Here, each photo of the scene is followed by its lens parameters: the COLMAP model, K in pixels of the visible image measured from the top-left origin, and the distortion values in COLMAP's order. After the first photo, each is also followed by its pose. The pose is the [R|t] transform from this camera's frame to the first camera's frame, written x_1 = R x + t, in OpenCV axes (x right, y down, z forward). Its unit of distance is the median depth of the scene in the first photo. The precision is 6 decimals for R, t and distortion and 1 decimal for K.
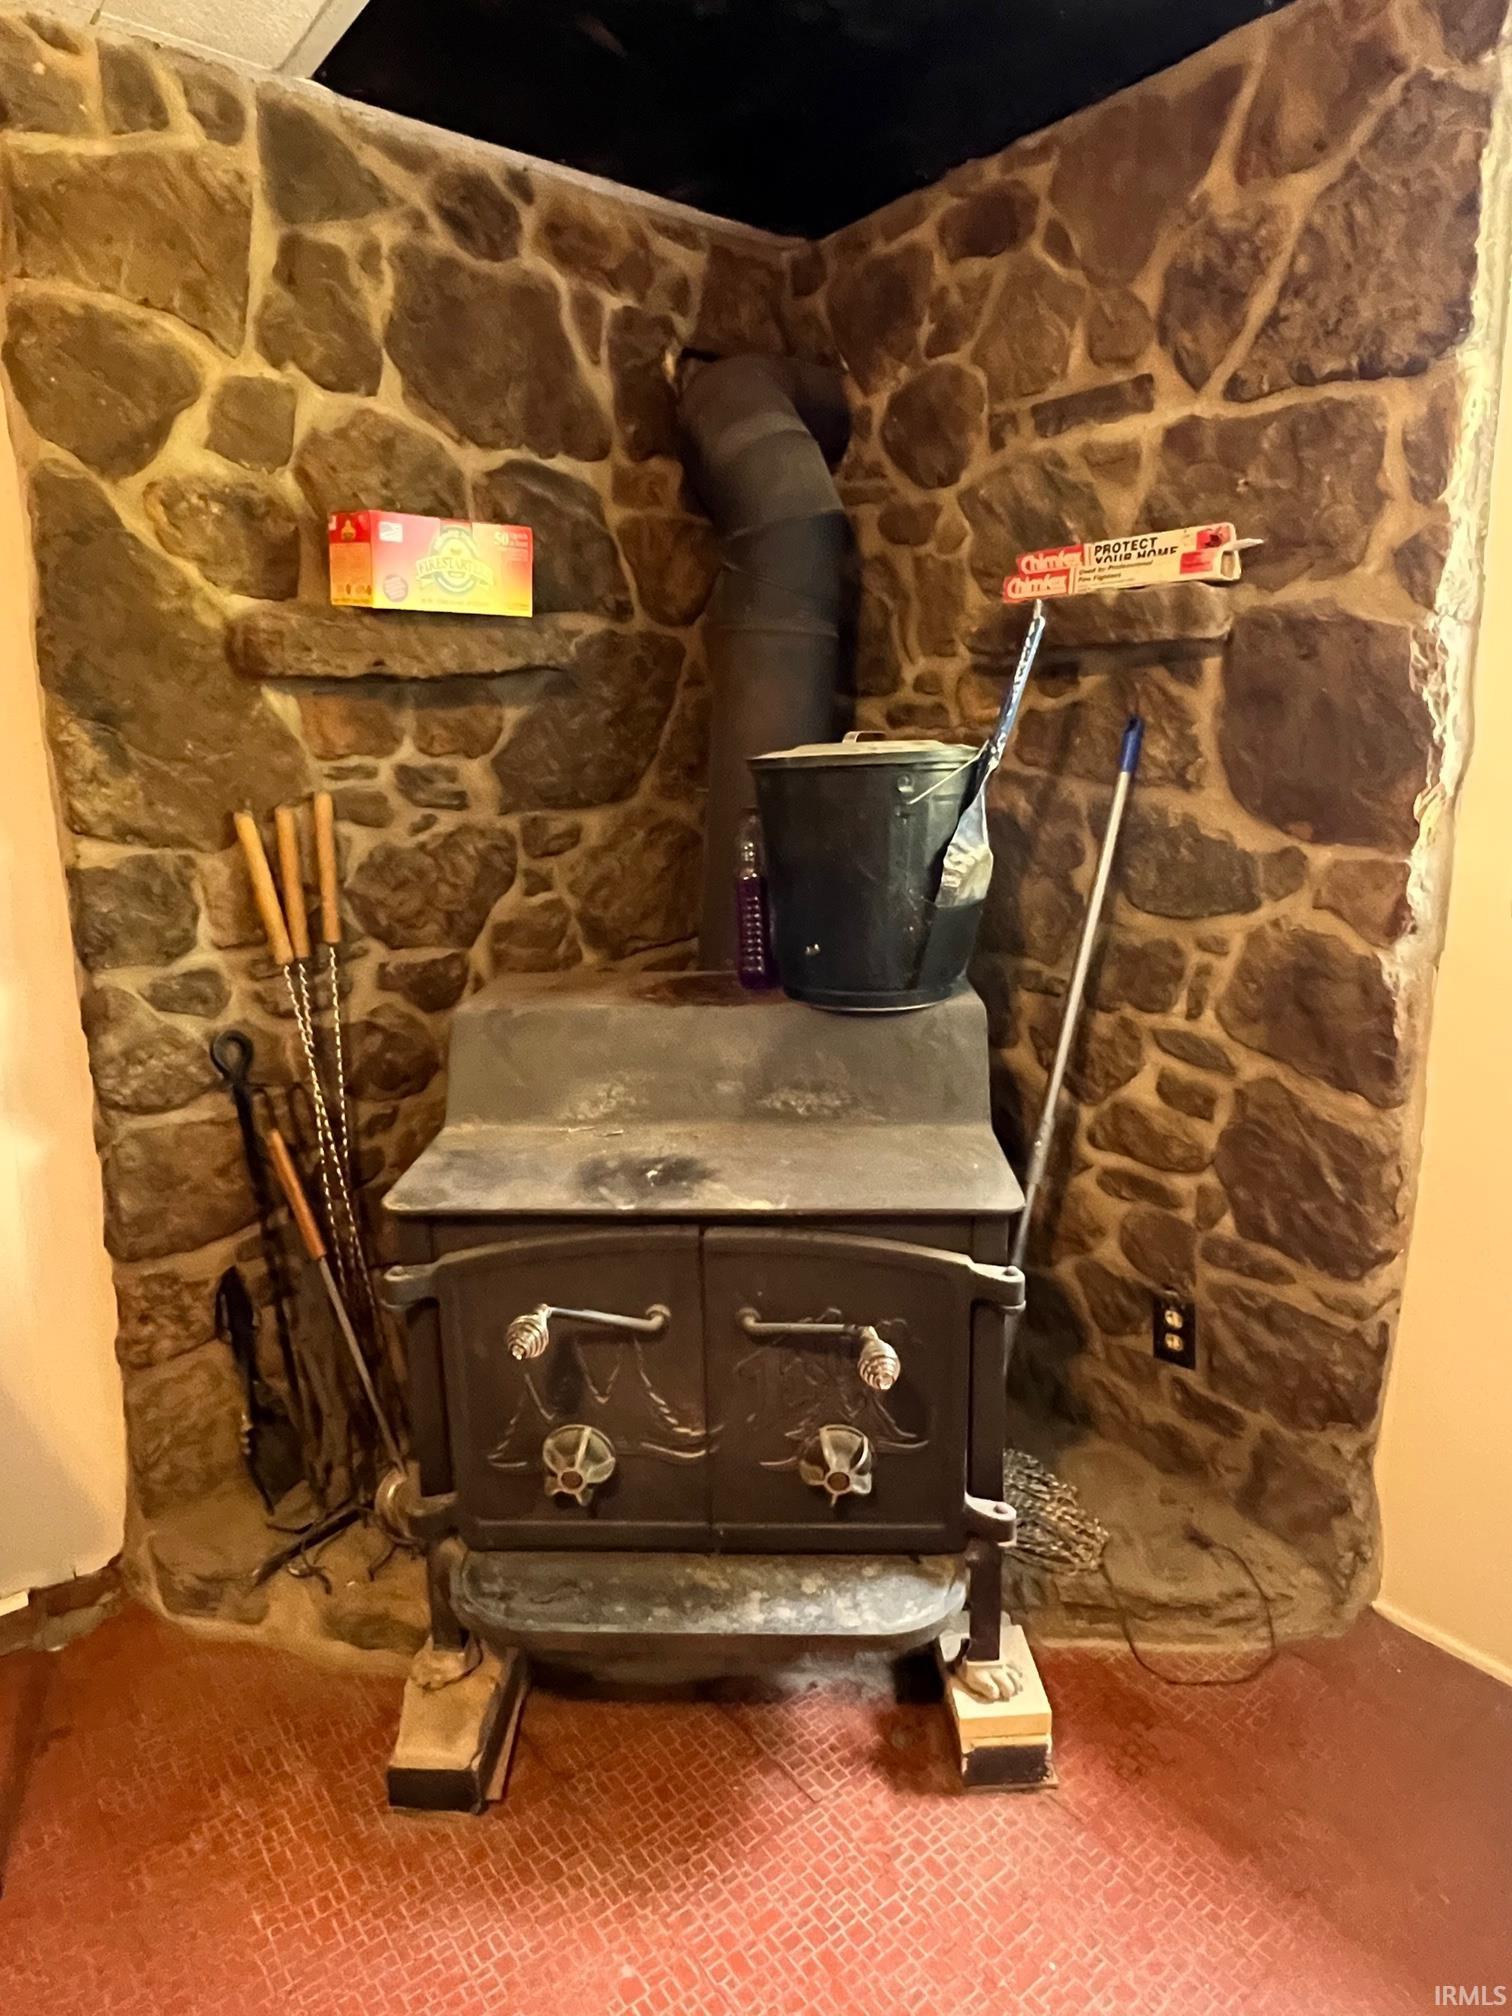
lens RADIAL K [[1192.5, 0, 757.2], [0, 1192.5, 1002.8], [0, 0, 1]] dist [0.000929, -0.002333]
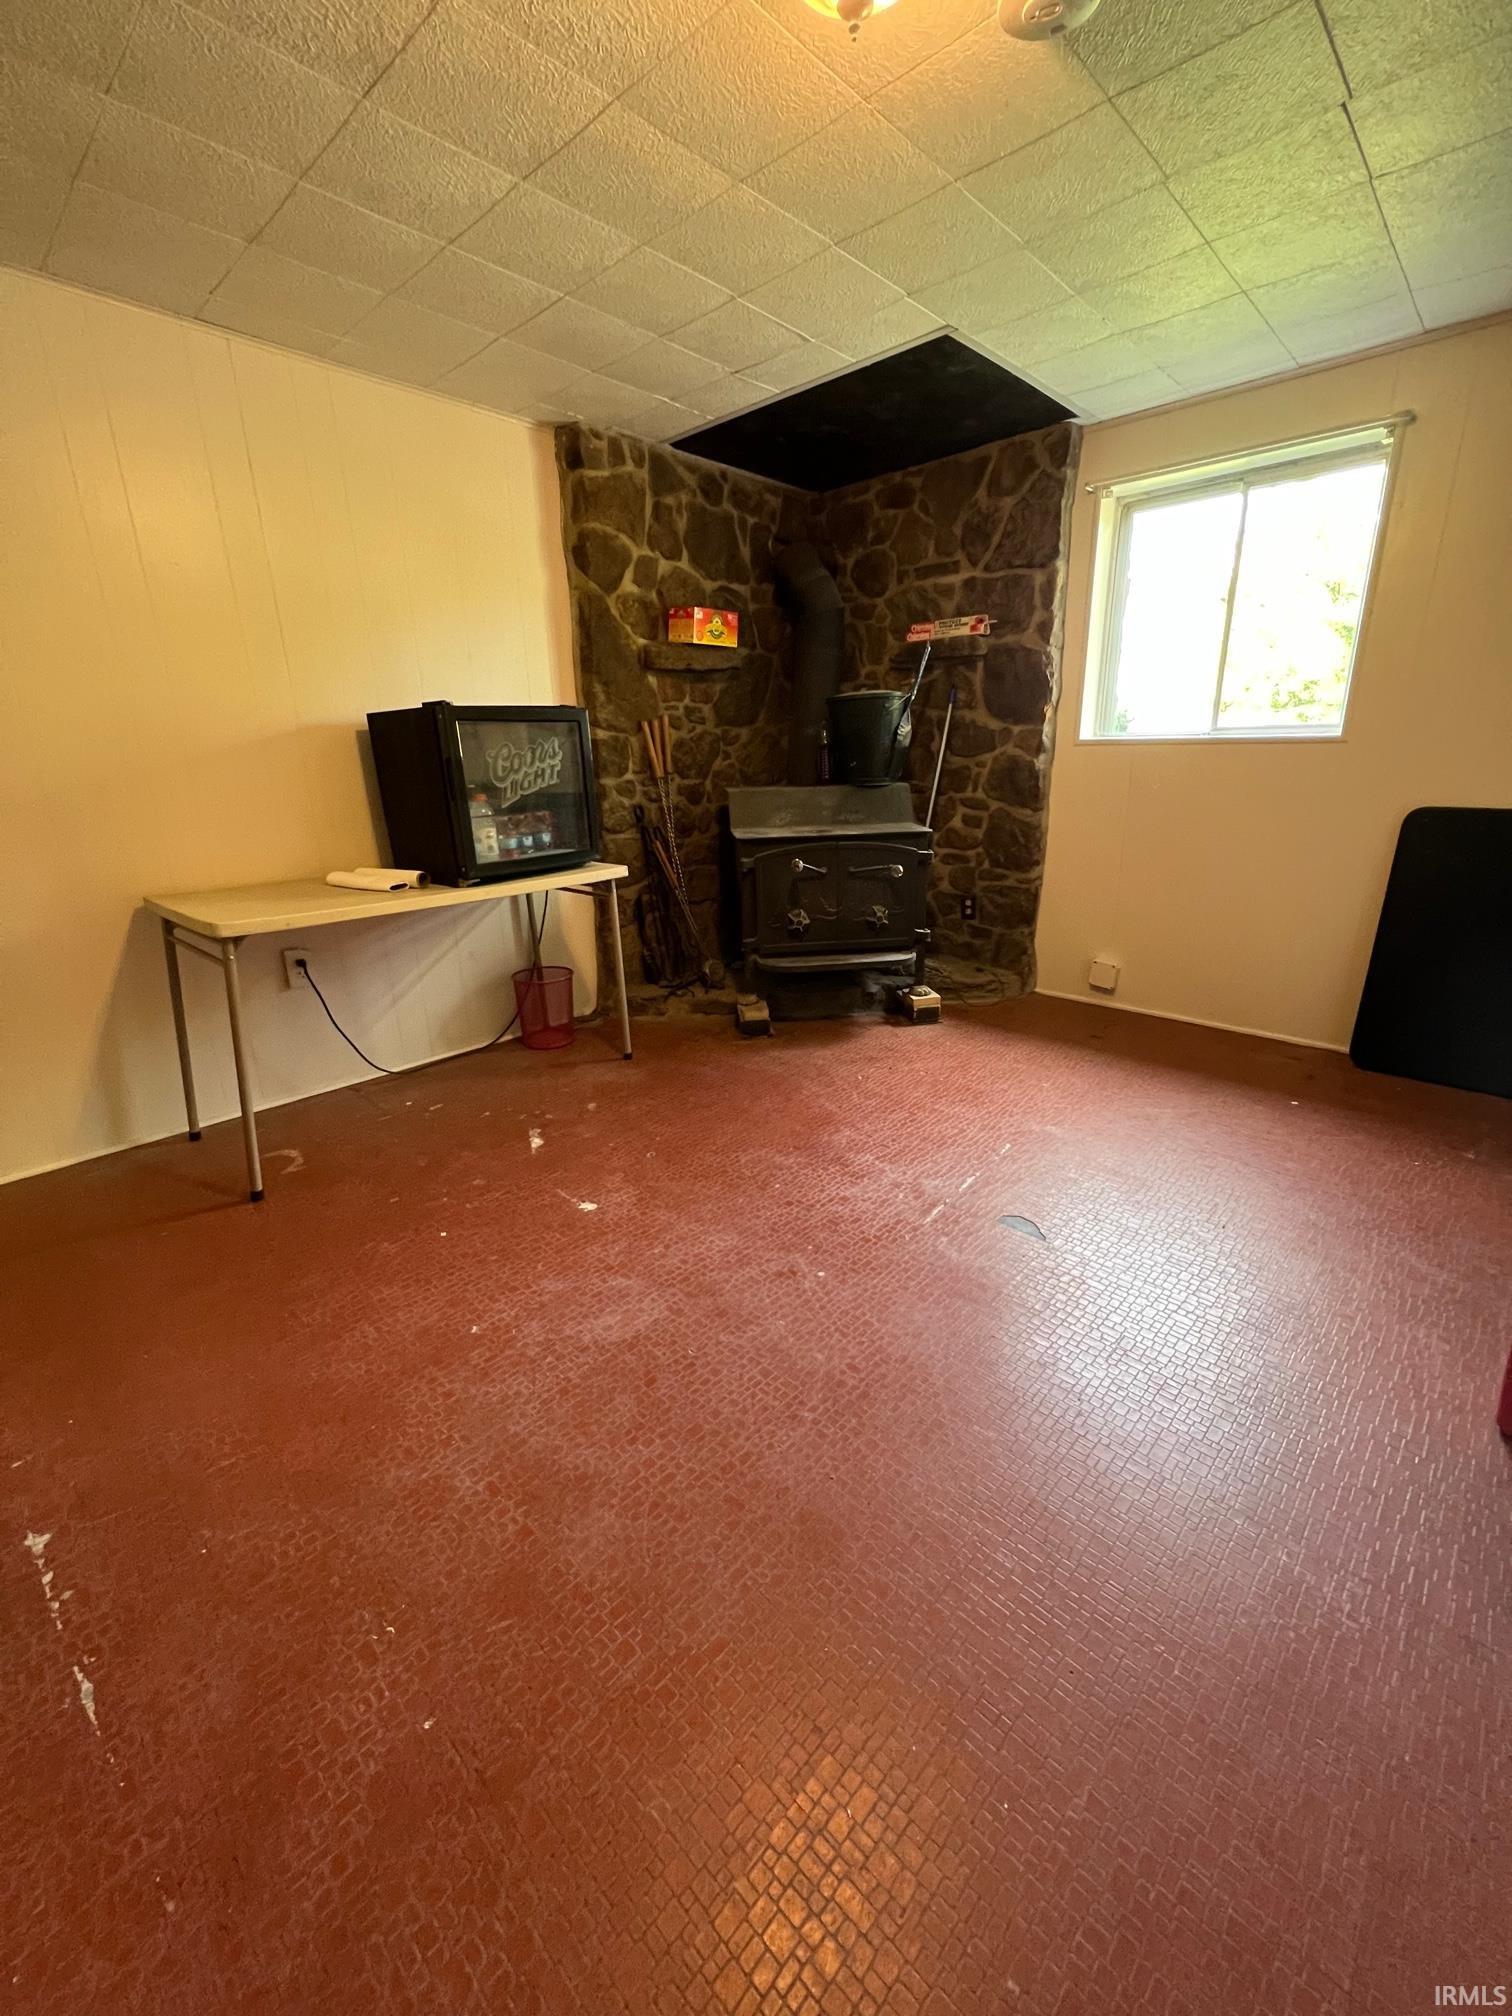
lens RADIAL K [[804.1, 0, 755.0], [0, 804.1, 1012.9], [0, 0, 1]] dist [0.000452, 0.000690]
pose [[0.989762, -0.055921, 0.131319, -0.466055], [0.042729, 0.993947, 0.101212, 0.338180], [-0.136184, -0.094565, 0.986160, -0.939444]]
